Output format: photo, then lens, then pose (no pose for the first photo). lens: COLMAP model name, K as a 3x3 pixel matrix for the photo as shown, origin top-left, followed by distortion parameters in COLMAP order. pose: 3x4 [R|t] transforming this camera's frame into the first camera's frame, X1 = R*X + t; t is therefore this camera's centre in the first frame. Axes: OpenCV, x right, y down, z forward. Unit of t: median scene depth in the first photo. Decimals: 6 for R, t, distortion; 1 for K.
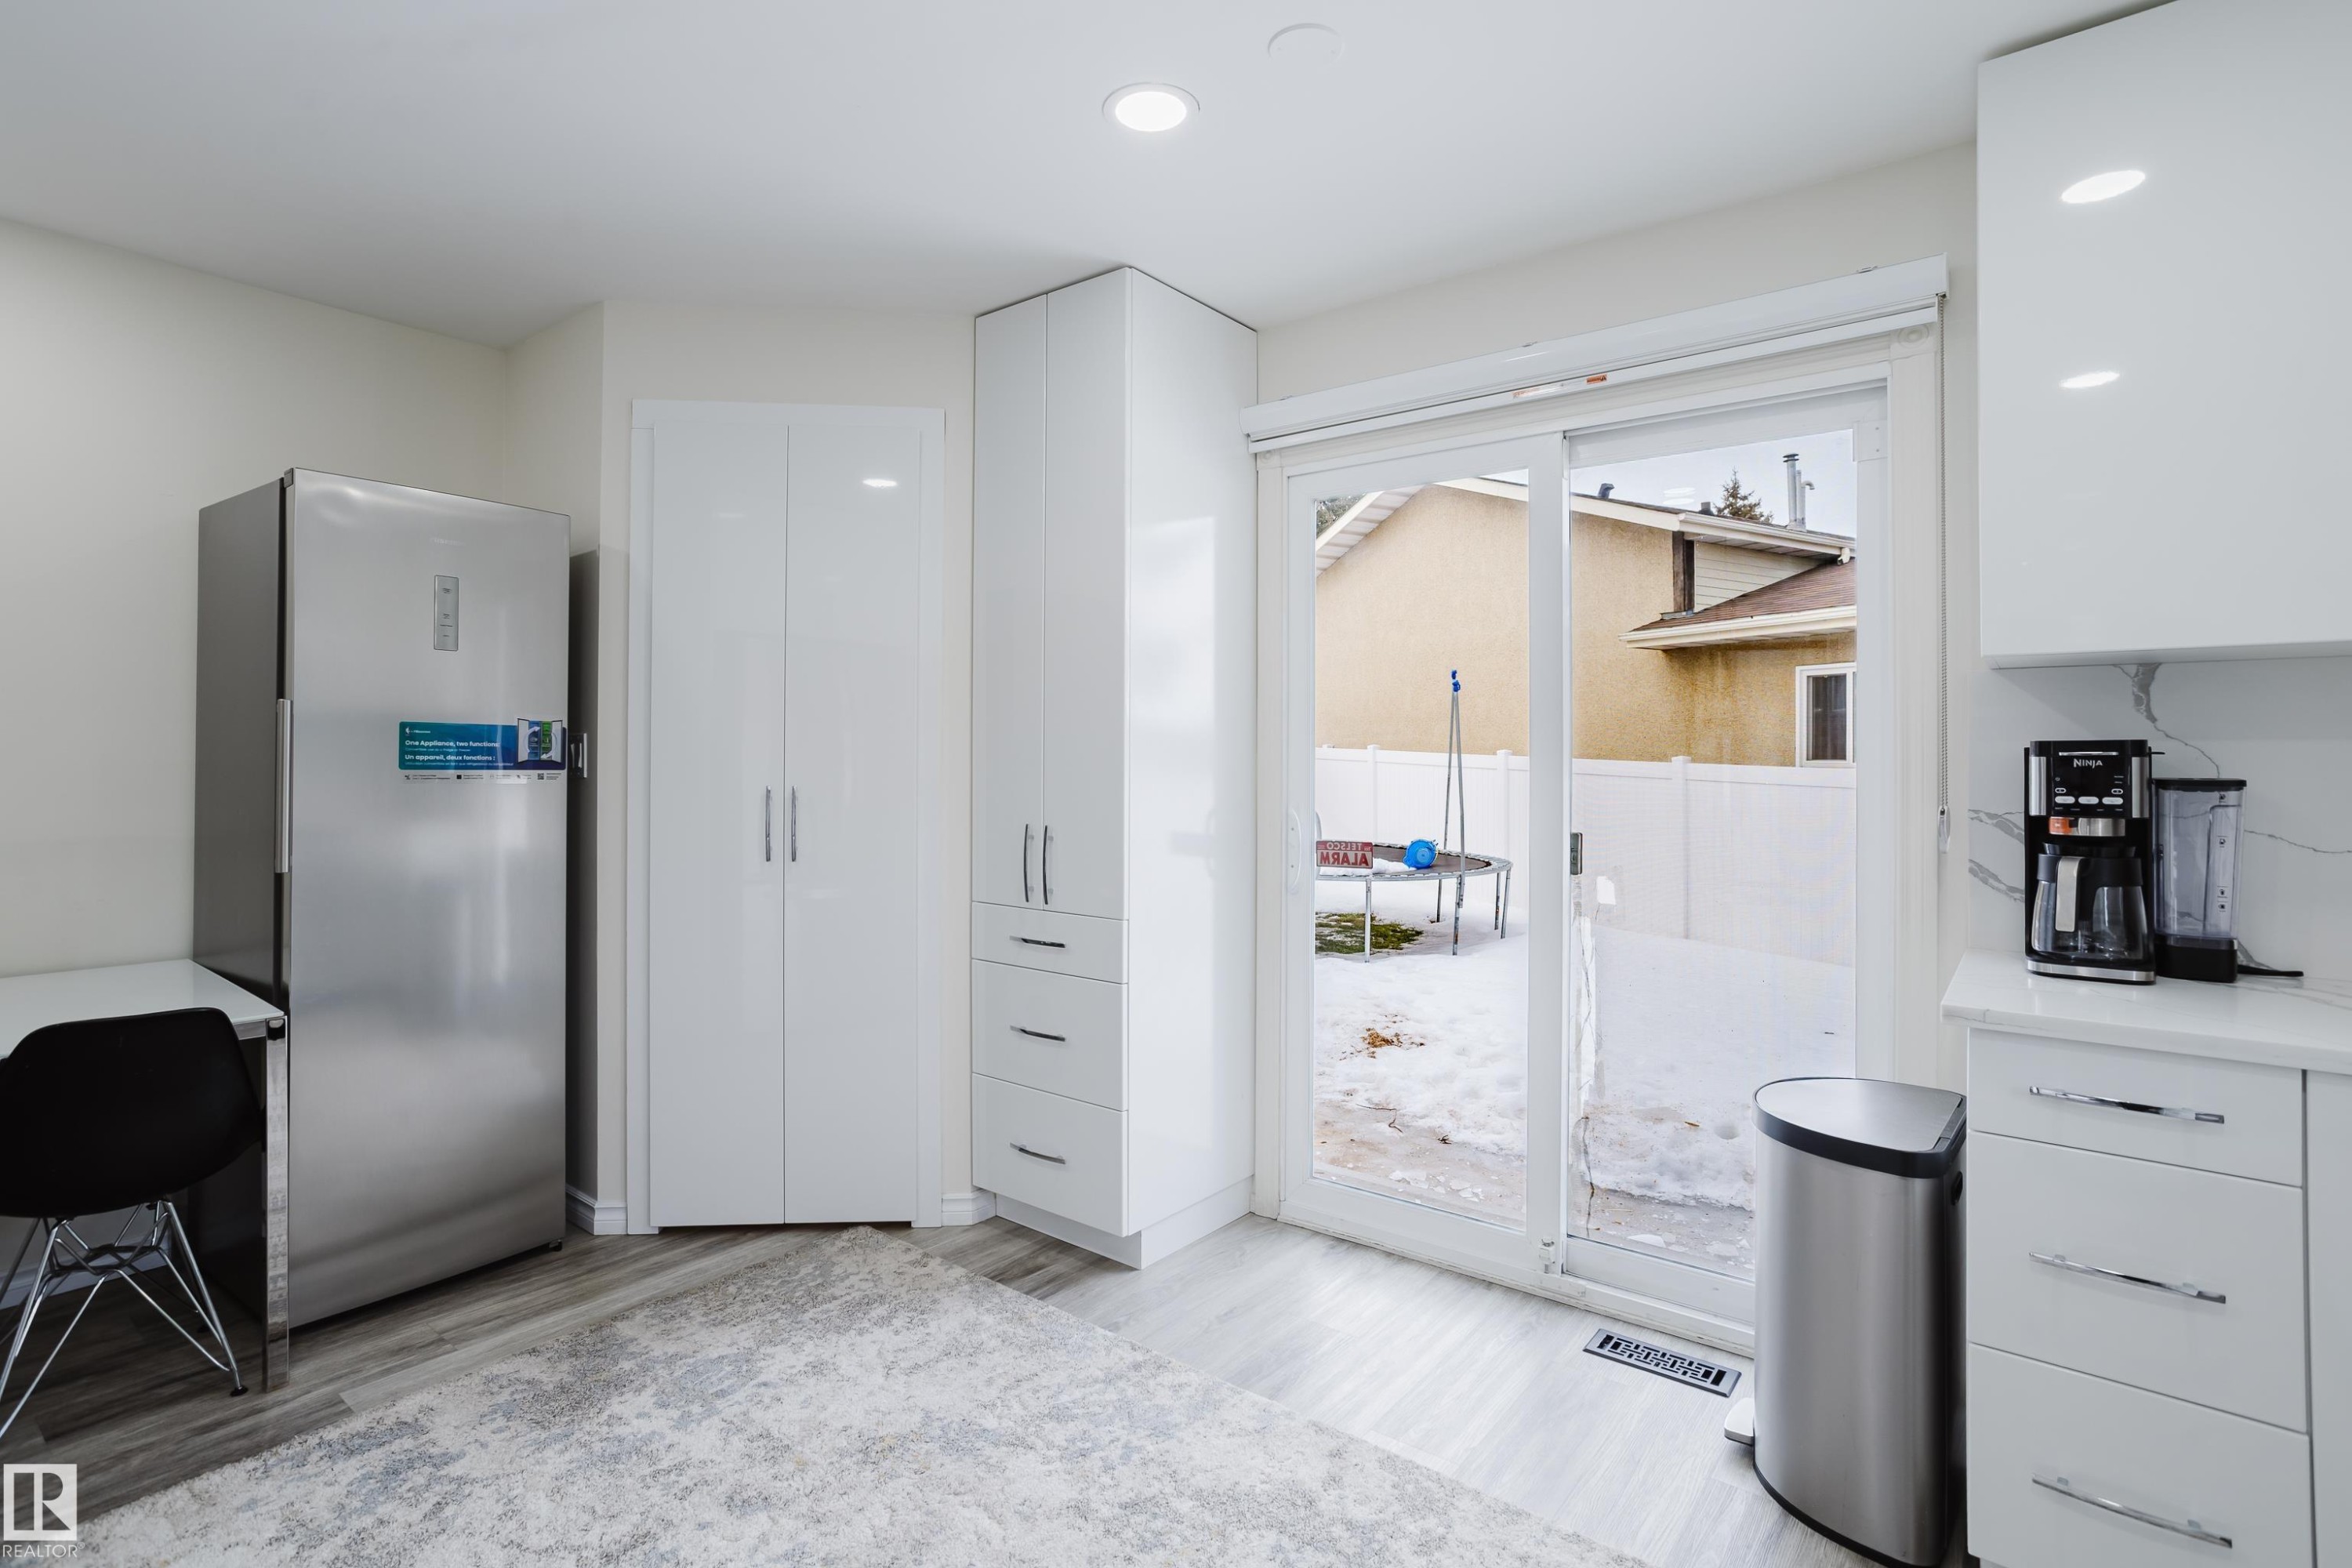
lens RADIAL K [[1133.3, 0, 1168.3], [0, 1133.3, 747.1], [0, 0, 1]] dist [-0.040514, 0.022348]
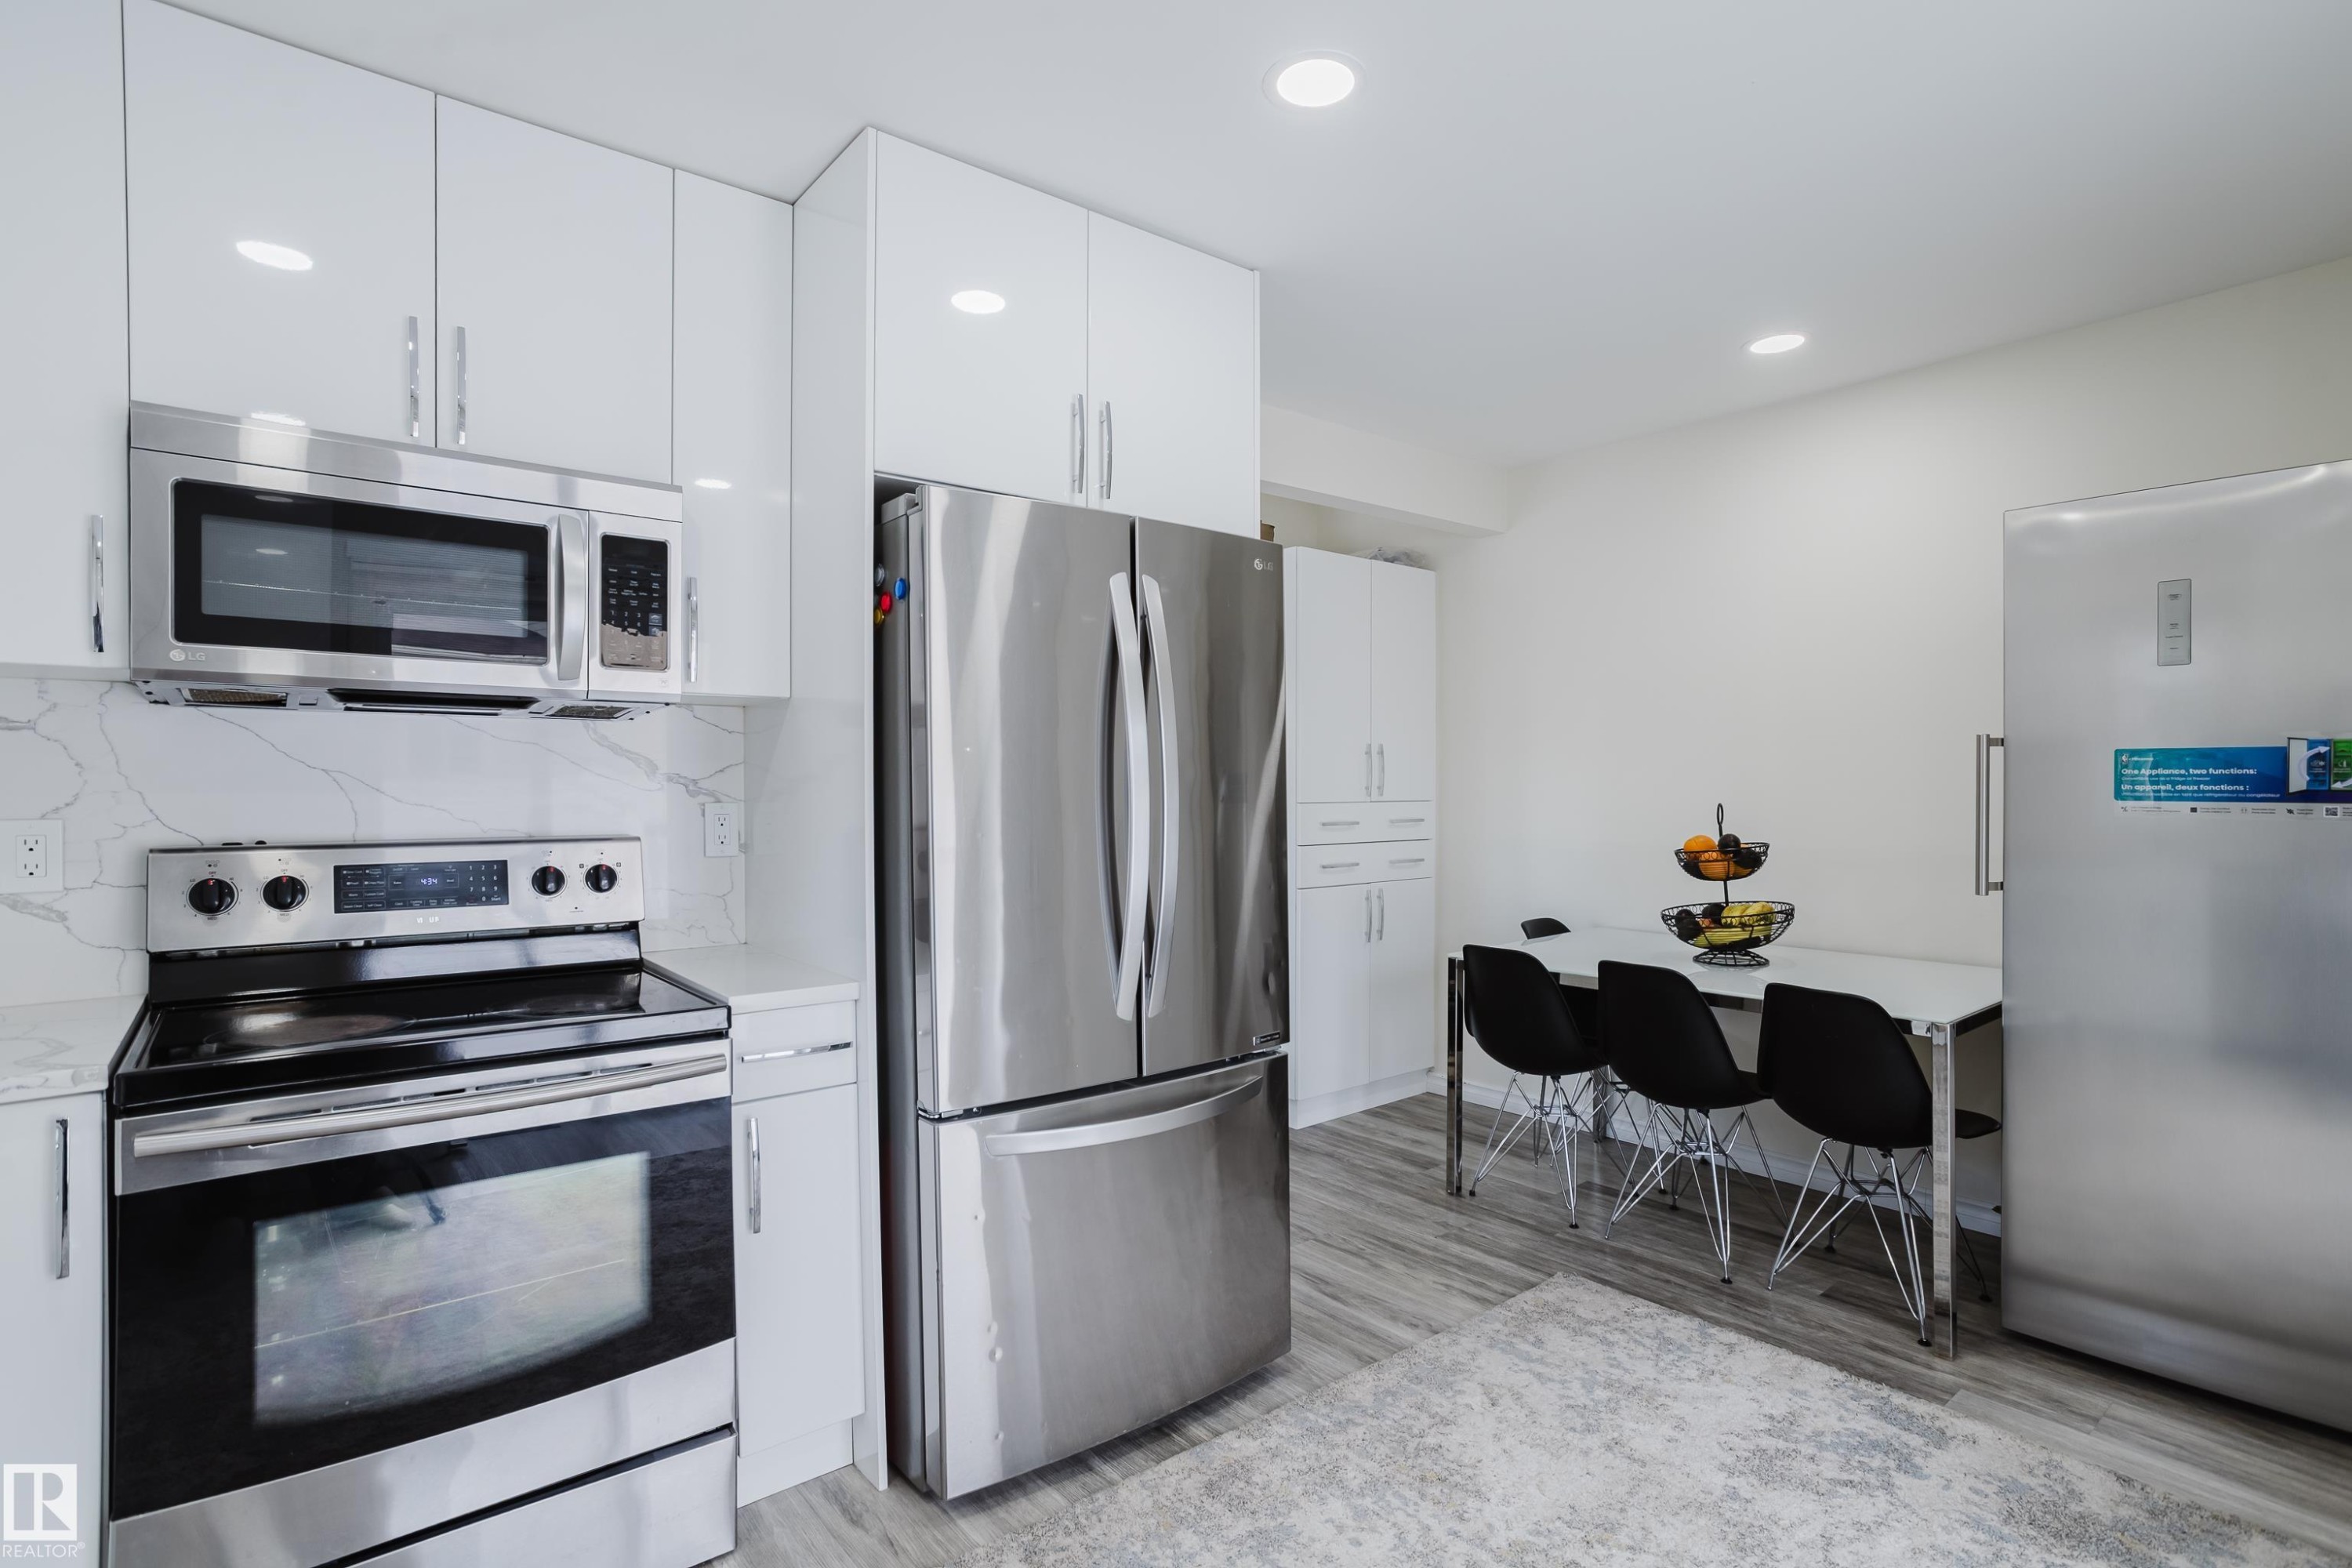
lens RADIAL K [[1142.1, 0, 1177.4], [0, 1142.1, 778.7], [0, 0, 1]] dist [-0.036087, 0.022366]
pose [[-0.219206, -0.007722, -0.975648, 0.446781], [0.013639, 0.999847, -0.010978, 0.001969], [0.975583, -0.015713, -0.219067, 0.492972]]
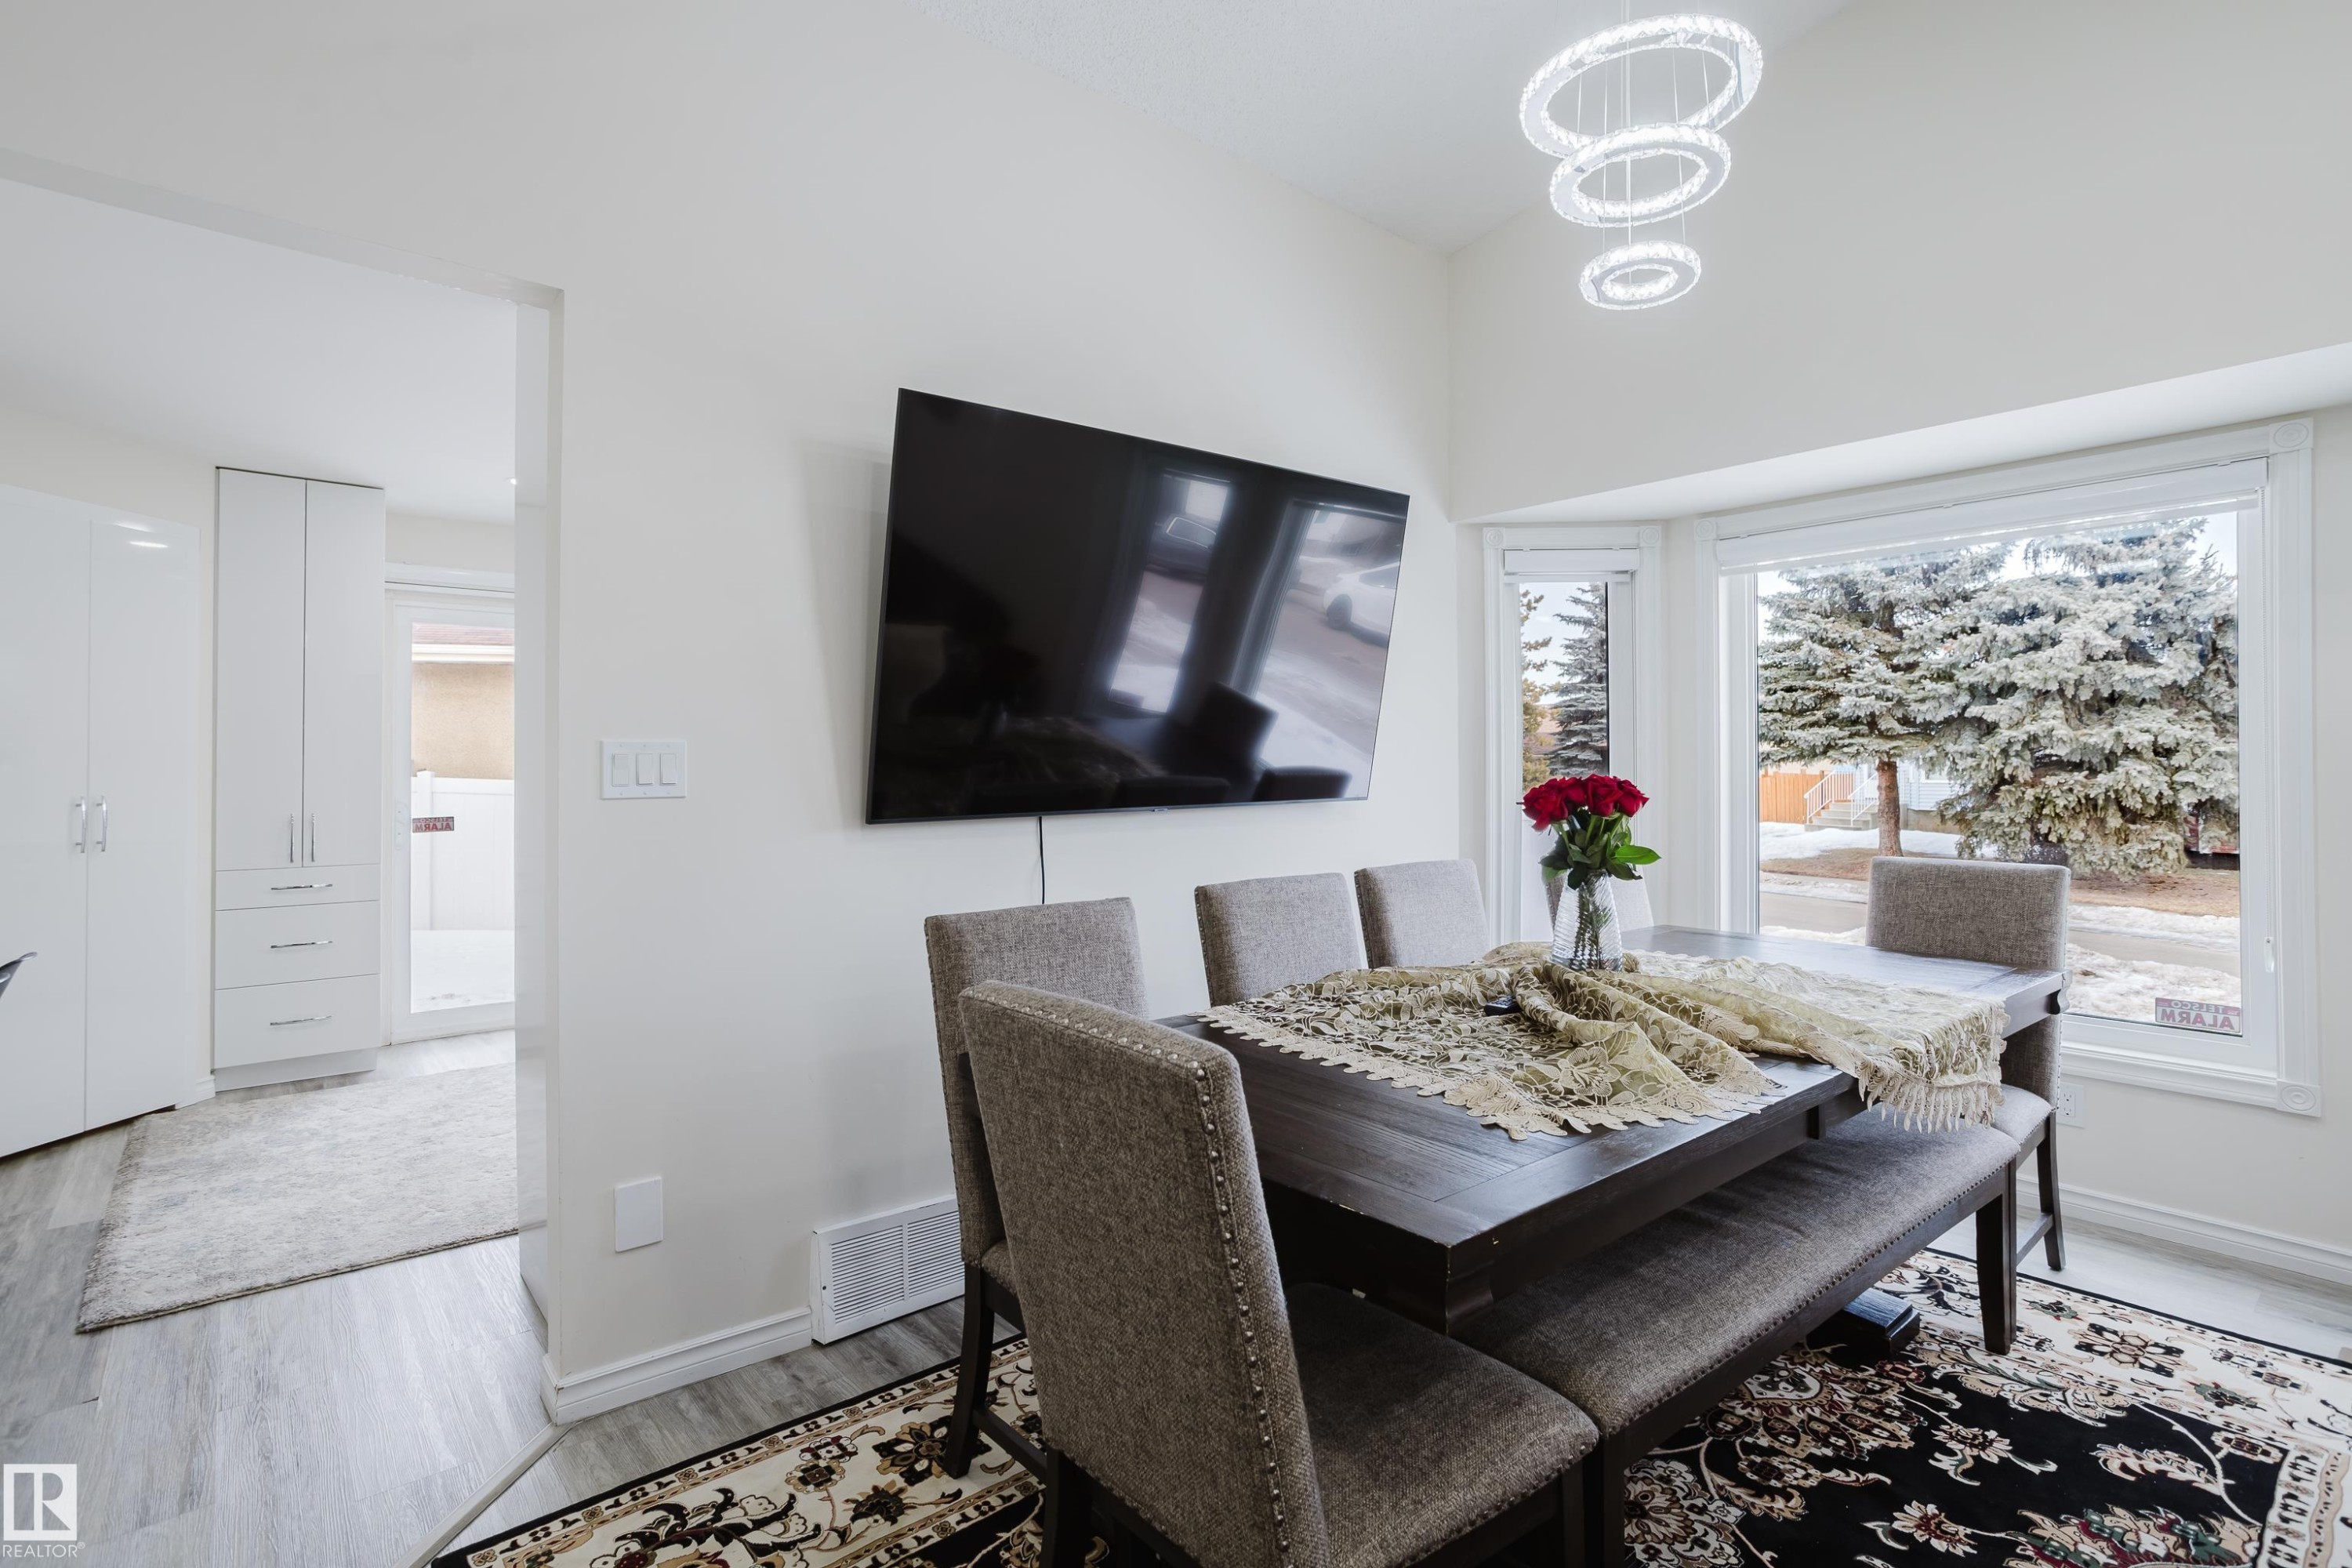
lens RADIAL K [[1142.1, 0, 1177.4], [0, 1142.1, 778.7], [0, 0, 1]] dist [-0.036087, 0.022366]
pose [[0.192885, -0.016769, 0.981078, -1.316479], [-0.007128, 0.999804, 0.018491, -0.017773], [-0.981195, -0.010560, 0.192728, -0.476081]]
